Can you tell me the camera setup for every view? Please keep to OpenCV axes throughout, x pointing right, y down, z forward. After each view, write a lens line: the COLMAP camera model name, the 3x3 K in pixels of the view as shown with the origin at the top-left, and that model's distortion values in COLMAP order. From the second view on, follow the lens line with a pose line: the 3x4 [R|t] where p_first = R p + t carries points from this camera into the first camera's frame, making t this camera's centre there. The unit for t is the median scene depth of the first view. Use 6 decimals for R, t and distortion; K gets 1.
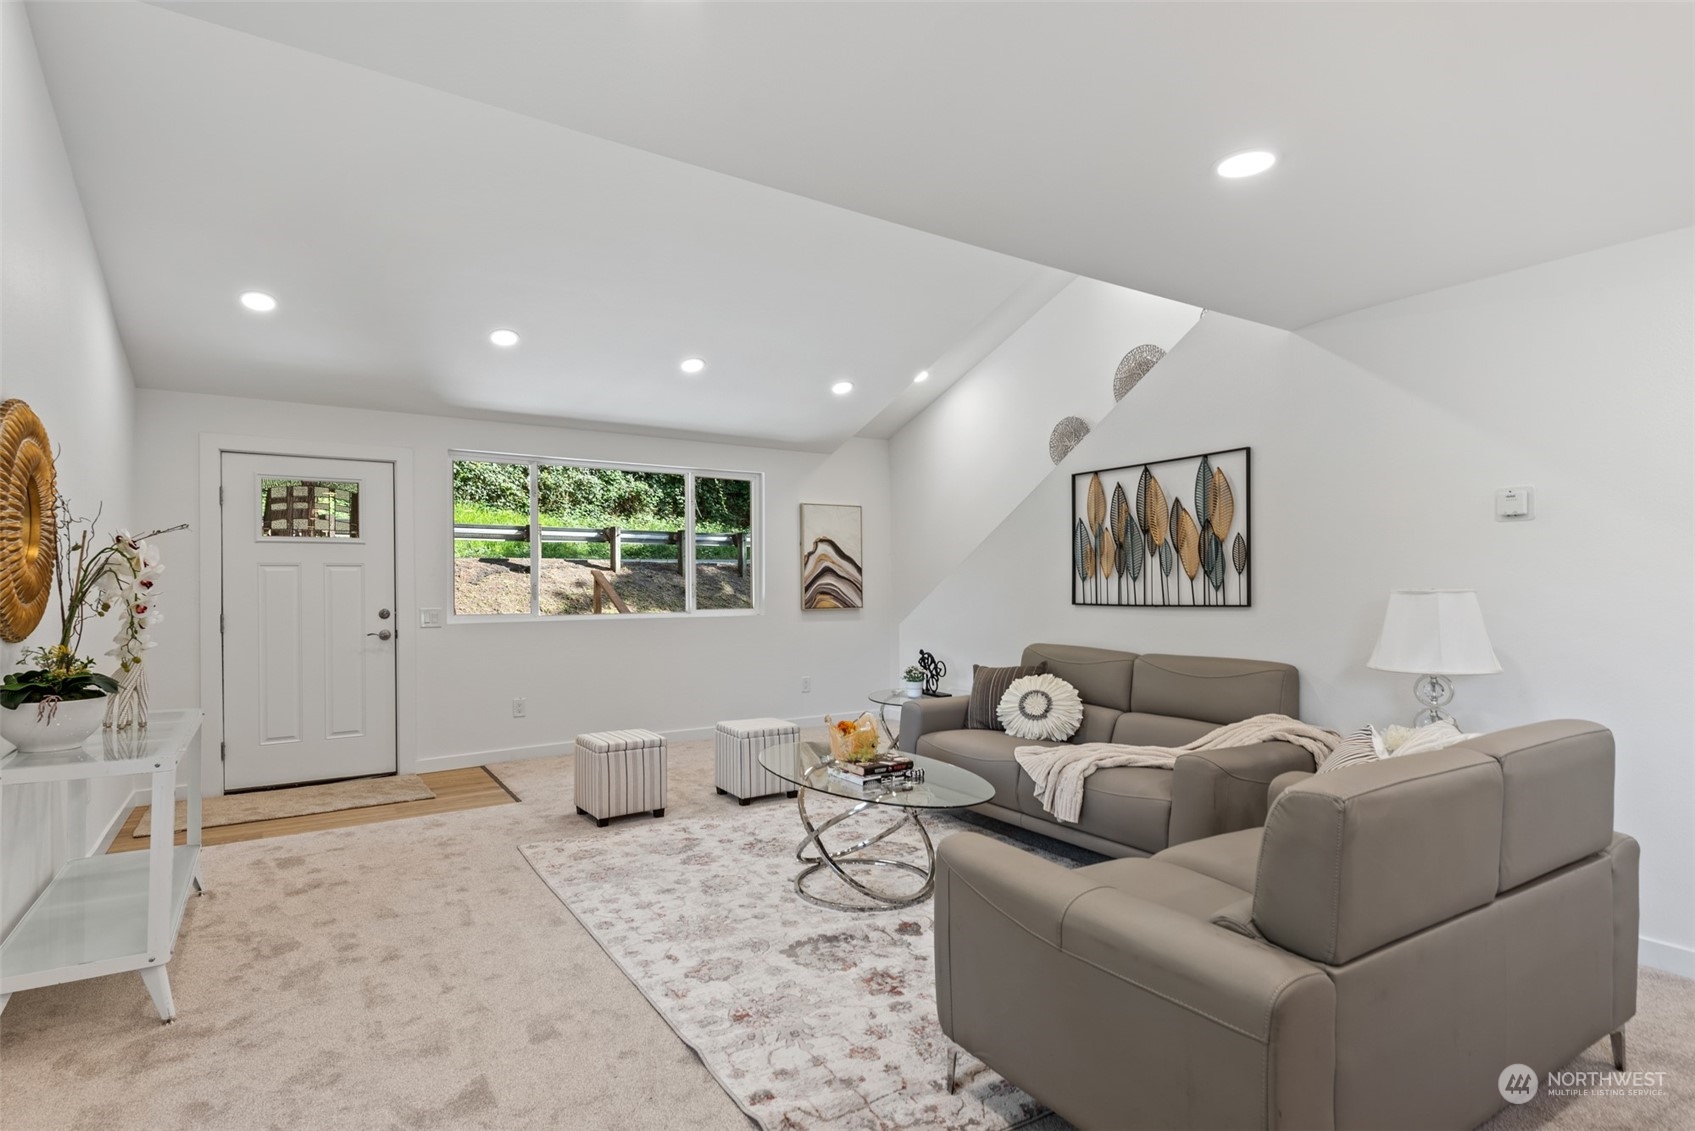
lens RADIAL K [[892.0, 0, 845.3], [0, 892.0, 580.3], [0, 0, 1]] dist [0.022514, -0.000166]
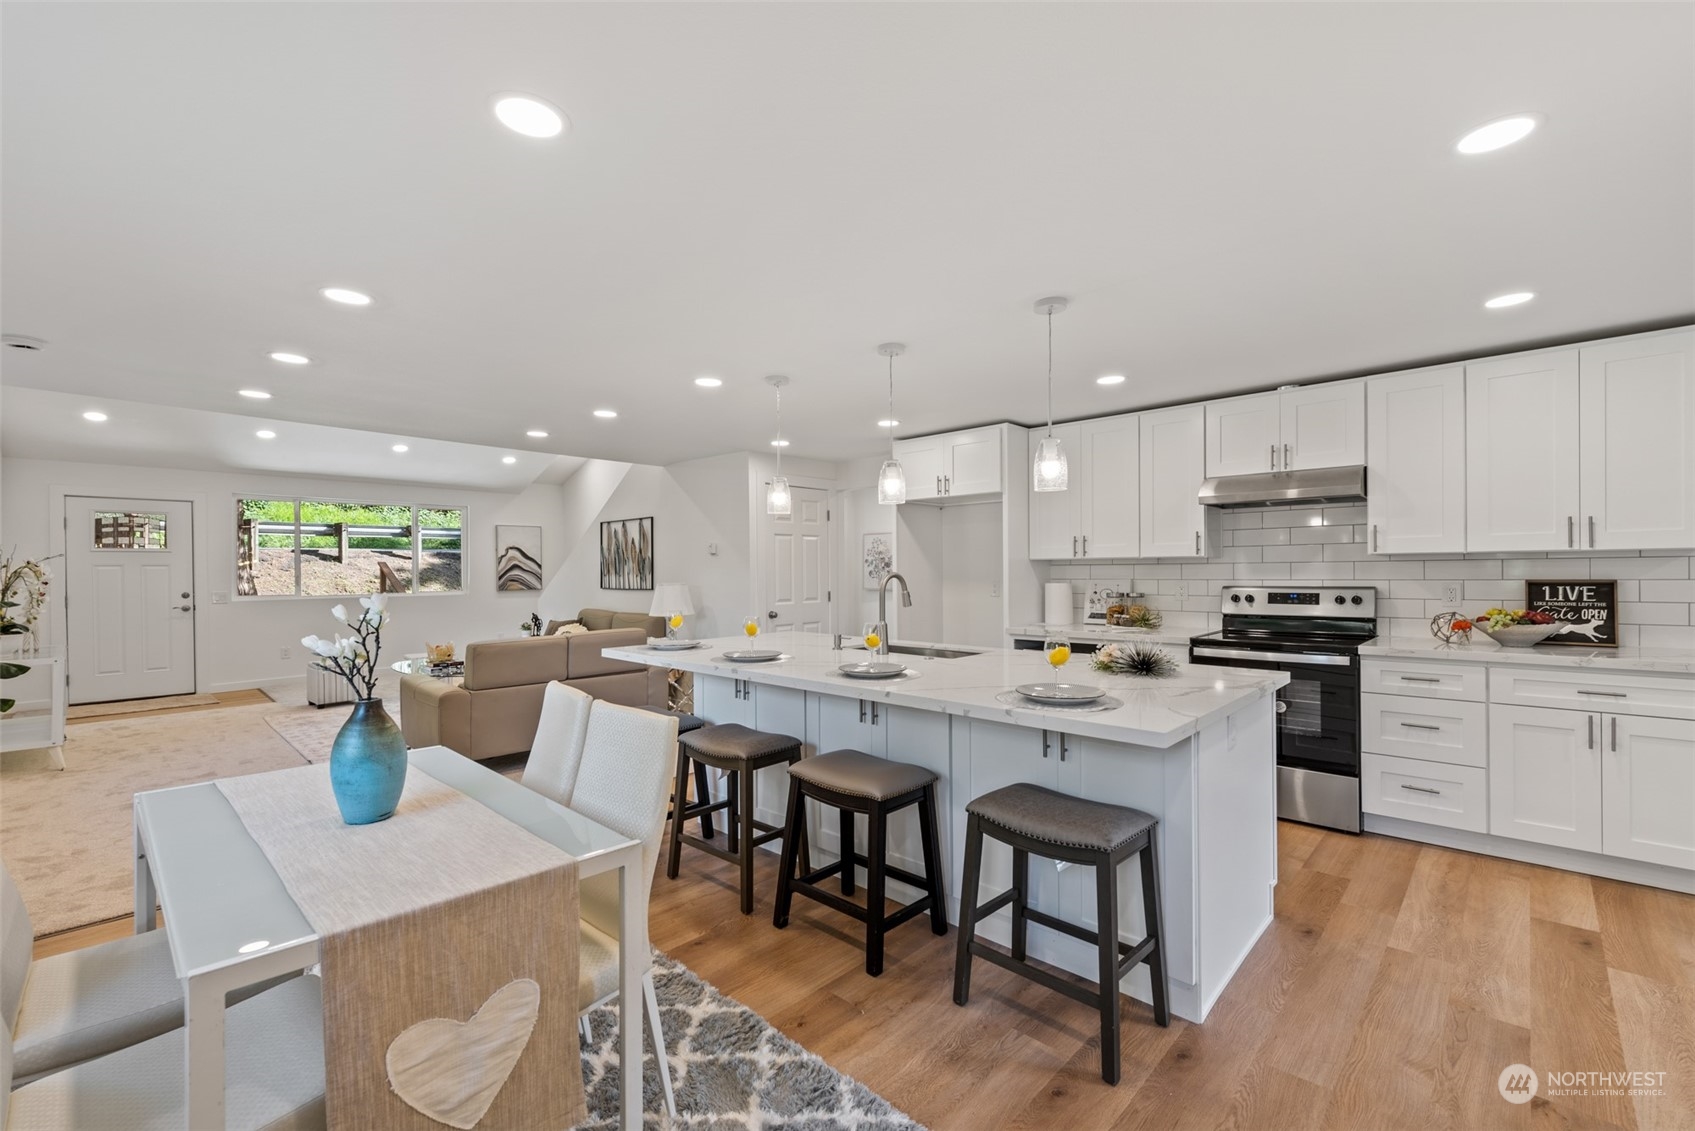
lens RADIAL K [[732.0, 0, 854.7], [0, 732.0, 571.6], [0, 0, 1]] dist [0.000561, 0.001159]
pose [[0.970244, 0.001925, 0.242123, 0.367811], [-0.004511, 0.999939, 0.010127, -0.026191], [-0.242088, -0.010918, 0.970193, -0.626848]]
